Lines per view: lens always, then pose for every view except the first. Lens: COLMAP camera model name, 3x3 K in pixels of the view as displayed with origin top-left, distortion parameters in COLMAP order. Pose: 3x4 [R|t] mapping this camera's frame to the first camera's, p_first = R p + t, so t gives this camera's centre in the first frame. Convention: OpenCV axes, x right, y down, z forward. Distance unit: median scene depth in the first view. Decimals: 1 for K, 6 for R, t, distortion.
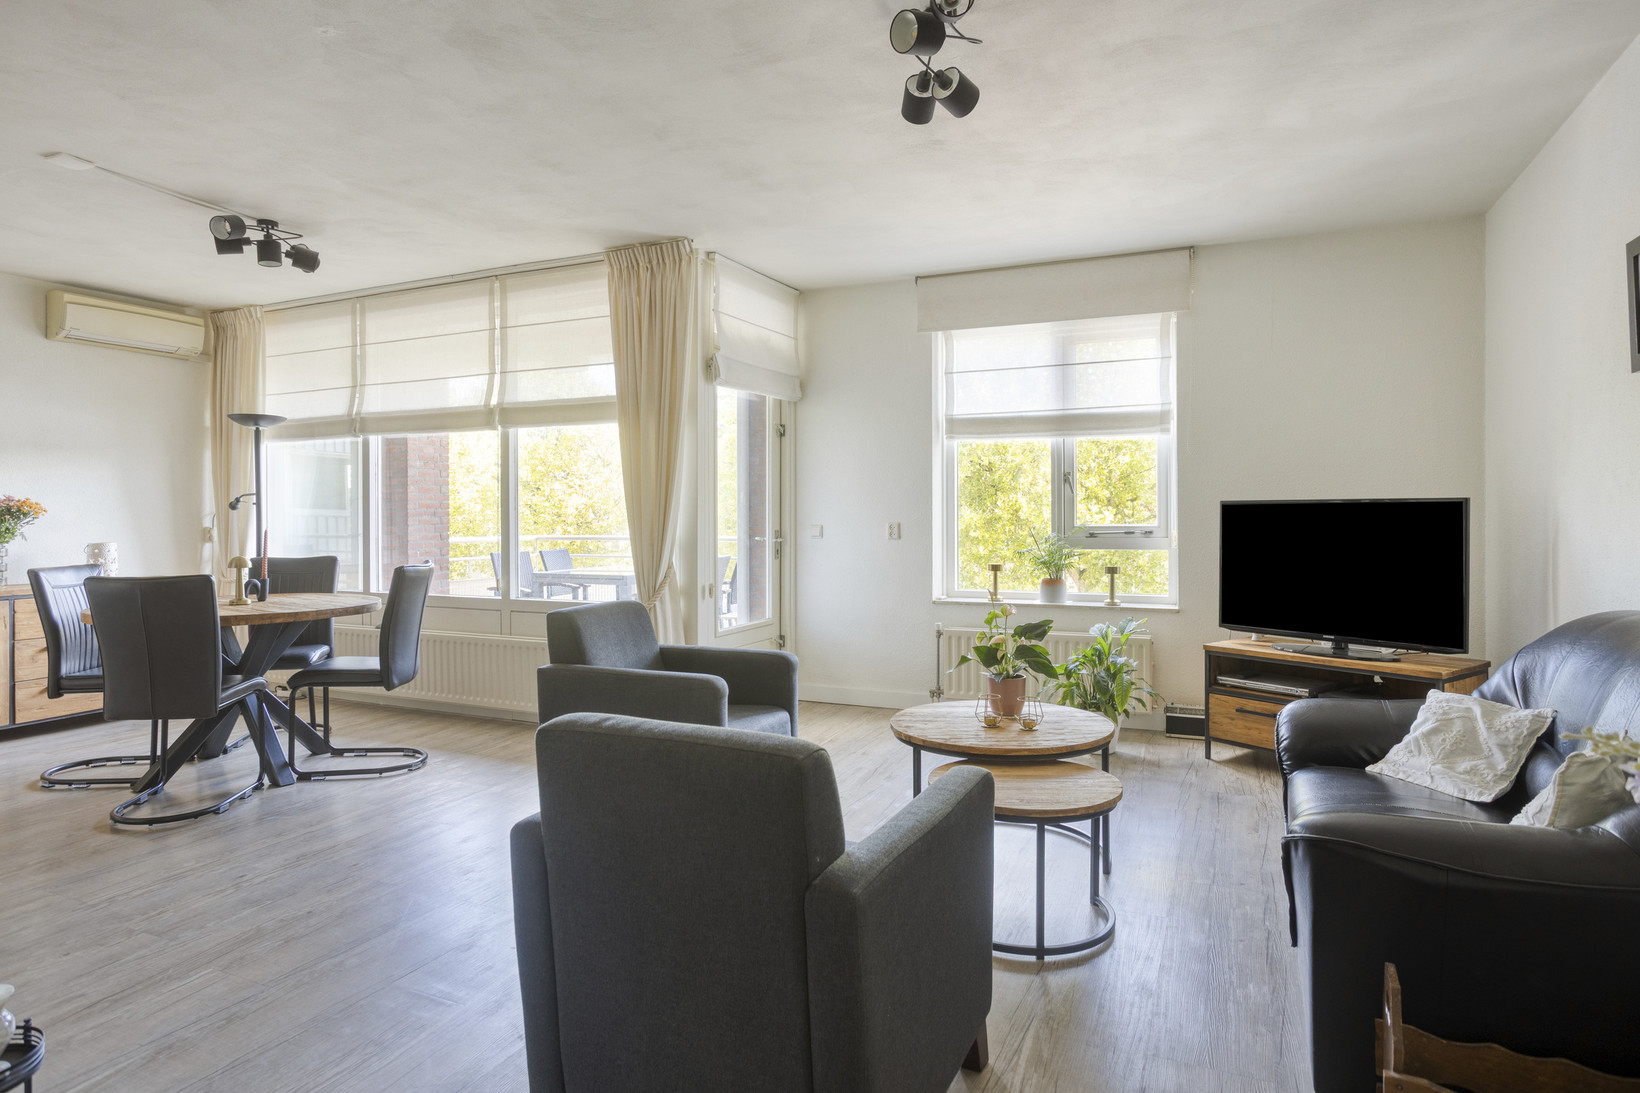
lens RADIAL K [[941.3, 0, 817.5], [0, 941.3, 527.2], [0, 0, 1]] dist [-0.042053, 0.030236]
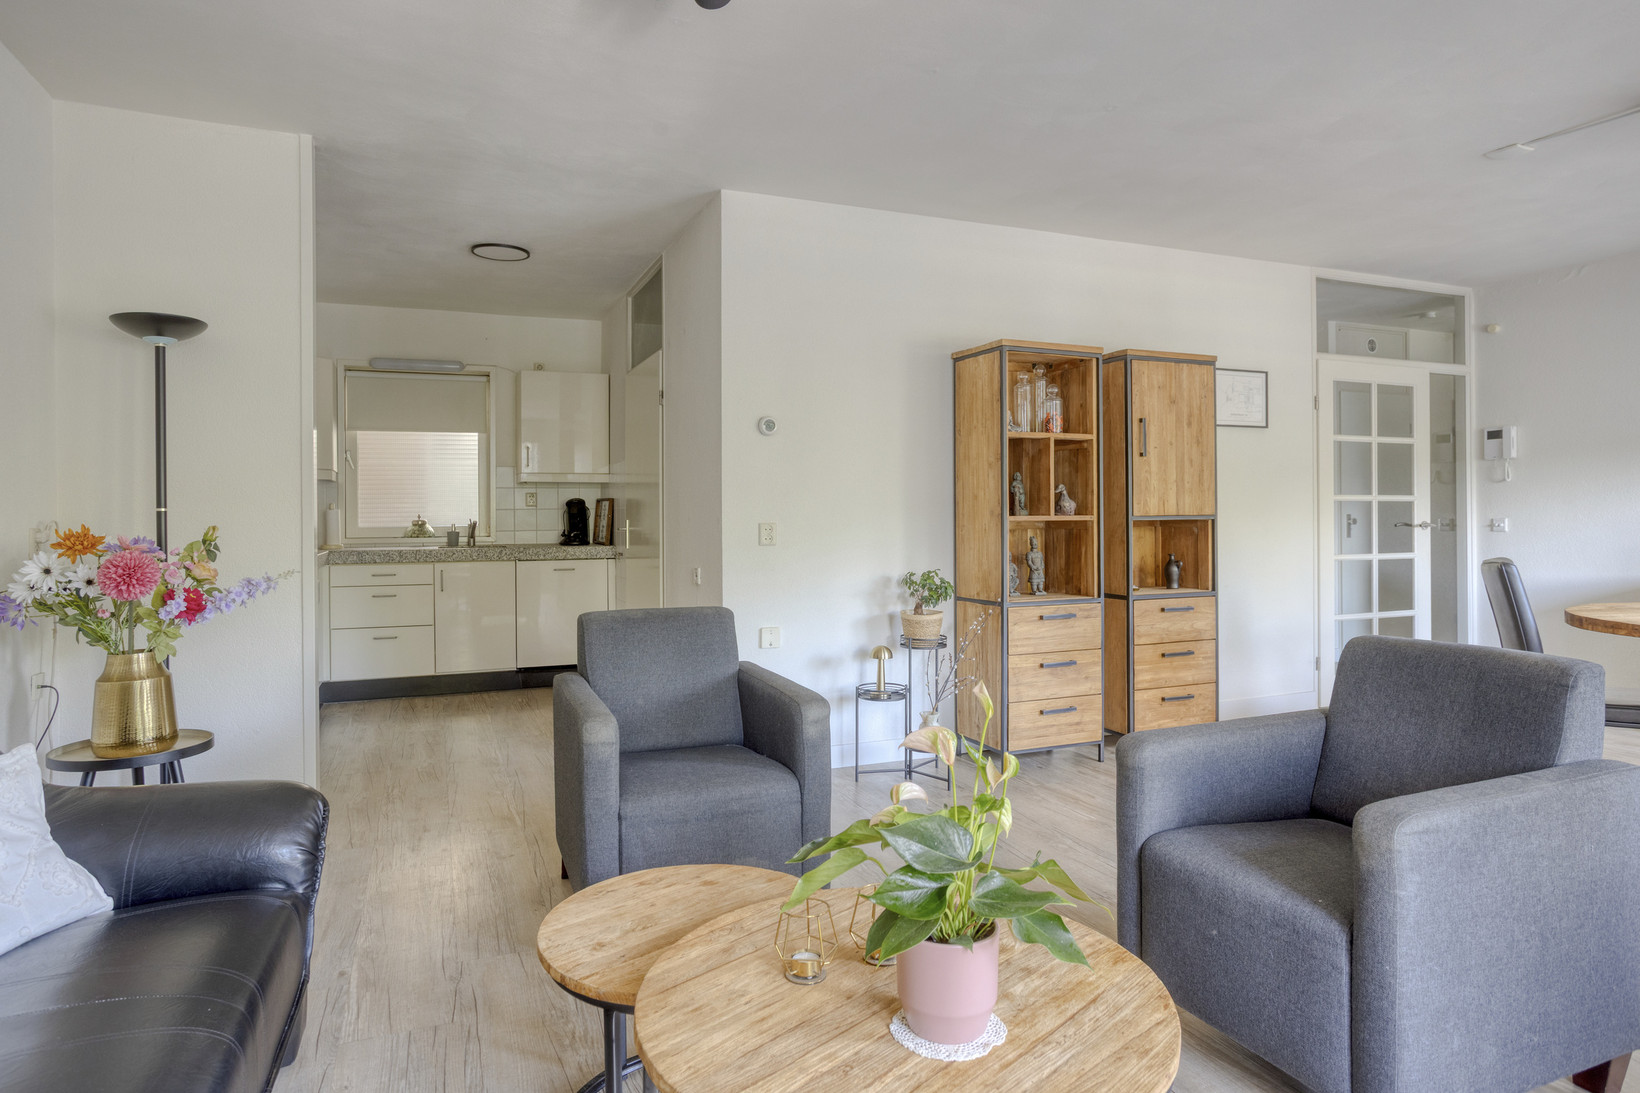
lens RADIAL K [[941.3, 0, 801.5], [0, 941.3, 511.7], [0, 0, 1]] dist [-0.042053, 0.030236]
pose [[-0.700347, 0.005737, -0.713780, 0.335984], [0.000700, 0.999973, 0.007351, -0.003752], [0.713803, 0.004648, -0.700332, 0.826107]]
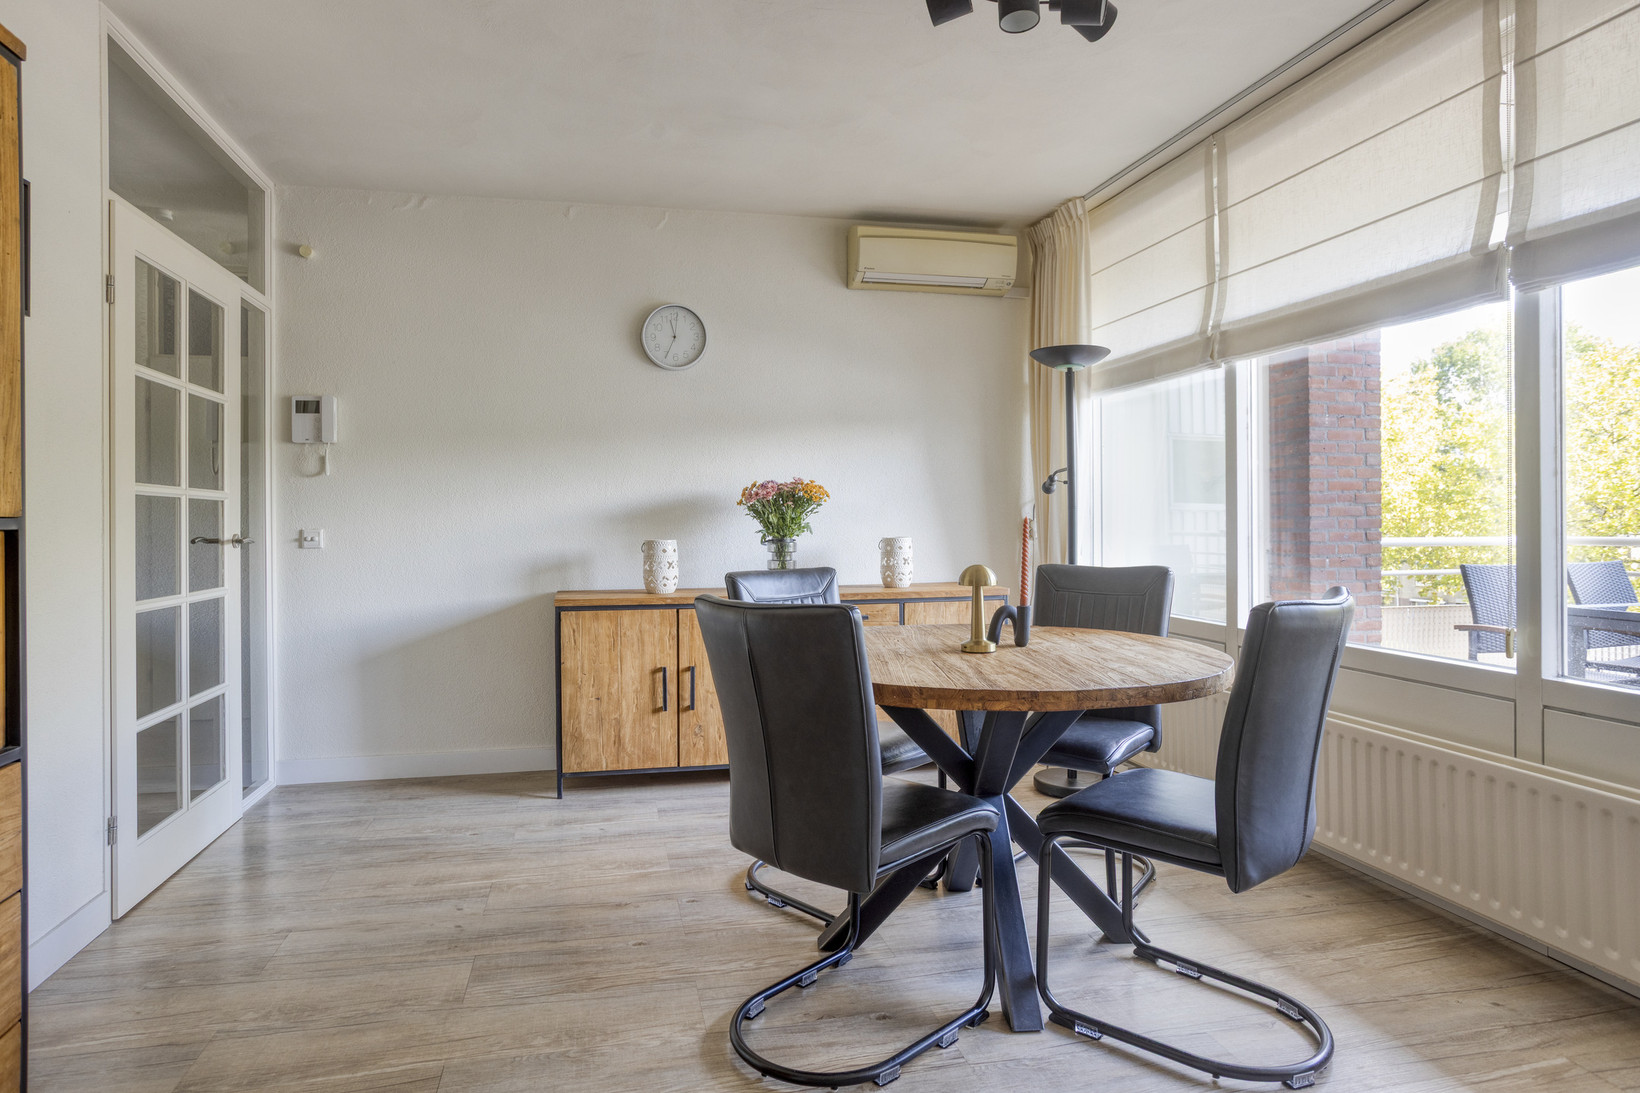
lens RADIAL K [[941.3, 0, 791.0], [0, 941.3, 516.3], [0, 0, 1]] dist [-0.042053, 0.030236]
pose [[0.595046, -0.003247, -0.803685, -0.203909], [-0.006014, 0.999946, -0.008493, 0.006787], [0.803669, 0.009887, 0.594995, 0.497717]]
